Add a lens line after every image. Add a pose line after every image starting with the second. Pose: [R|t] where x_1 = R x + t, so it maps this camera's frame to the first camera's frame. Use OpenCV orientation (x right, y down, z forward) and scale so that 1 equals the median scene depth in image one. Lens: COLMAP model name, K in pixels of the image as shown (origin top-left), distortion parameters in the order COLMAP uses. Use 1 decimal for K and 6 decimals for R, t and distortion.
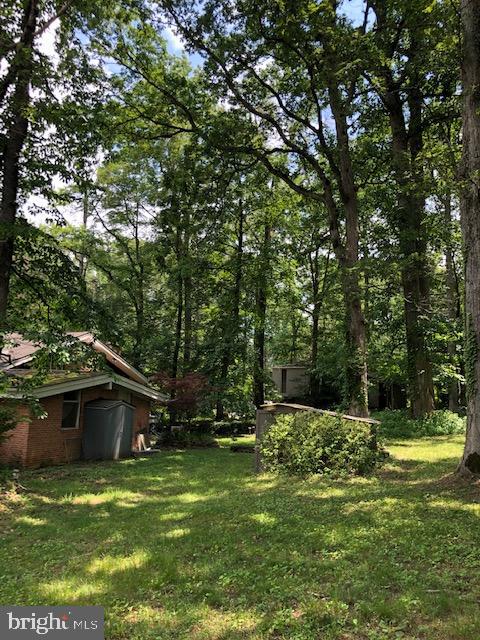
lens RADIAL K [[528.2, 0, 241.6], [0, 528.2, 324.4], [0, 0, 1]] dist [0.010471, -0.005794]
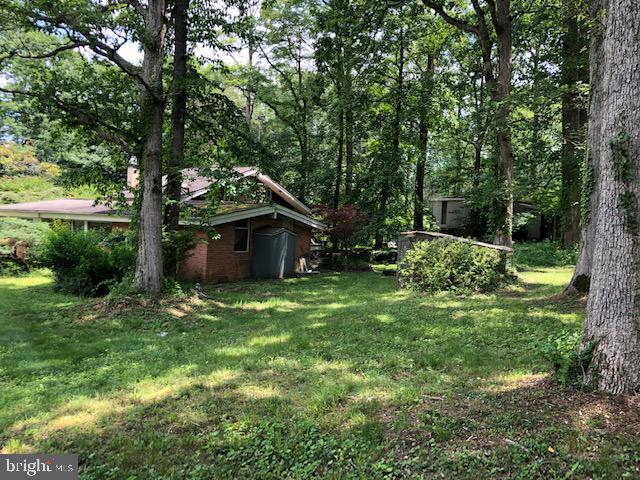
lens RADIAL K [[528.2, 0, 326.6], [0, 528.2, 237.2], [0, 0, 1]] dist [0.010471, -0.005794]
pose [[0.987397, 0.012131, -0.157800, 0.042926], [0.012157, 0.988299, 0.152044, -0.007692], [0.157798, -0.152047, 0.975695, -0.094740]]
